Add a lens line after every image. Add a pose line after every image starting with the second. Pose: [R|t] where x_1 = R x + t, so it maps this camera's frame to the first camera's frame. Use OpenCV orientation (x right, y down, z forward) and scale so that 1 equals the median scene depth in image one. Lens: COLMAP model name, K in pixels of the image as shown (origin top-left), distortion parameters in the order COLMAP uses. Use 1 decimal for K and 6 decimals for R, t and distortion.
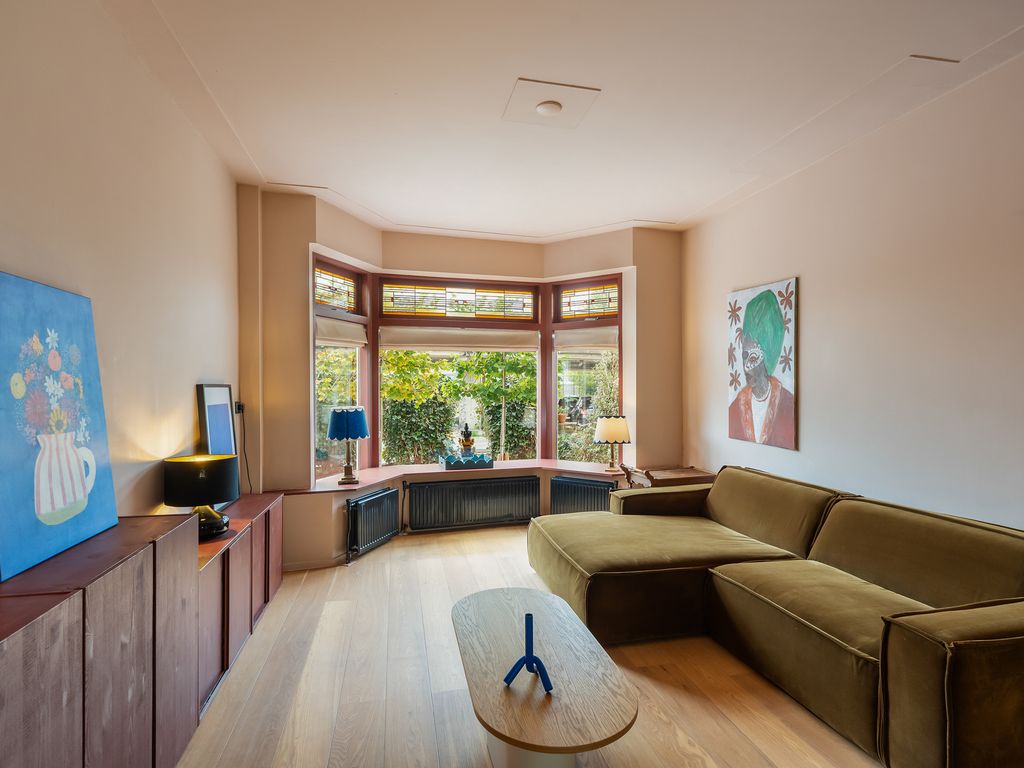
lens RADIAL K [[555.7, 0, 512.0], [0, 555.7, 384.0], [0, 0, 1]] dist [-0.001751, -0.000088]
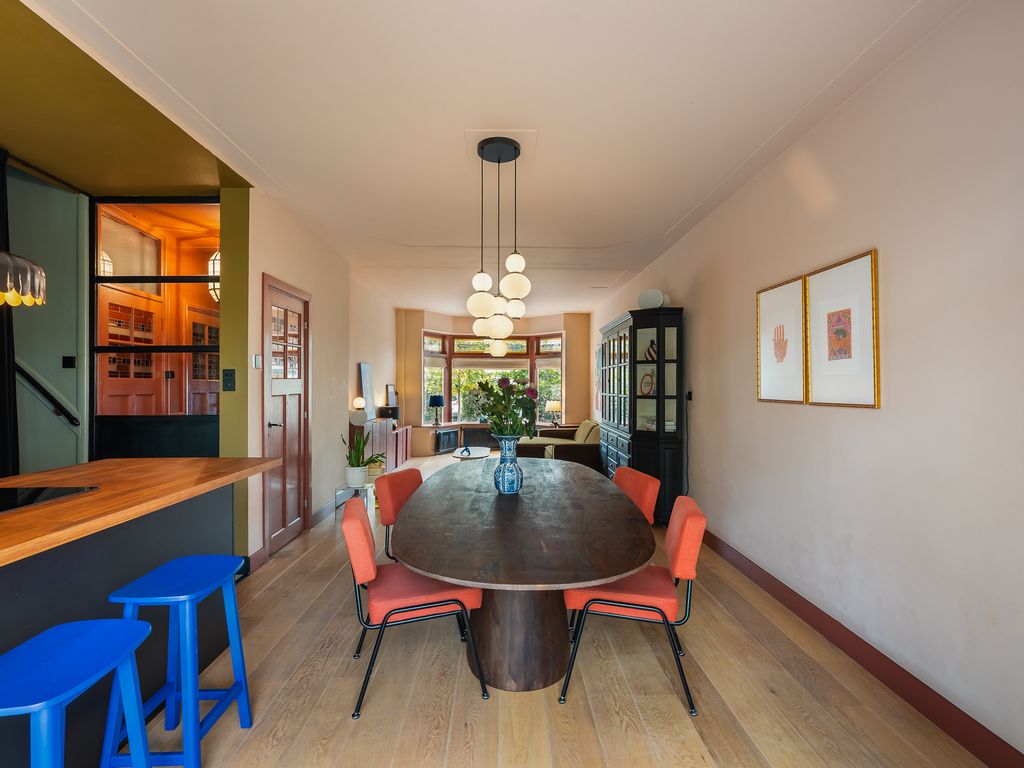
lens RADIAL K [[528.7, 0, 512.0], [0, 528.7, 384.0], [0, 0, 1]] dist [0.000106, -0.000192]
pose [[0.981374, 0.004364, -0.192056, 0.407569], [-0.004487, 0.999990, -0.000207, -0.003329], [0.192053, 0.001065, 0.981384, -1.041097]]
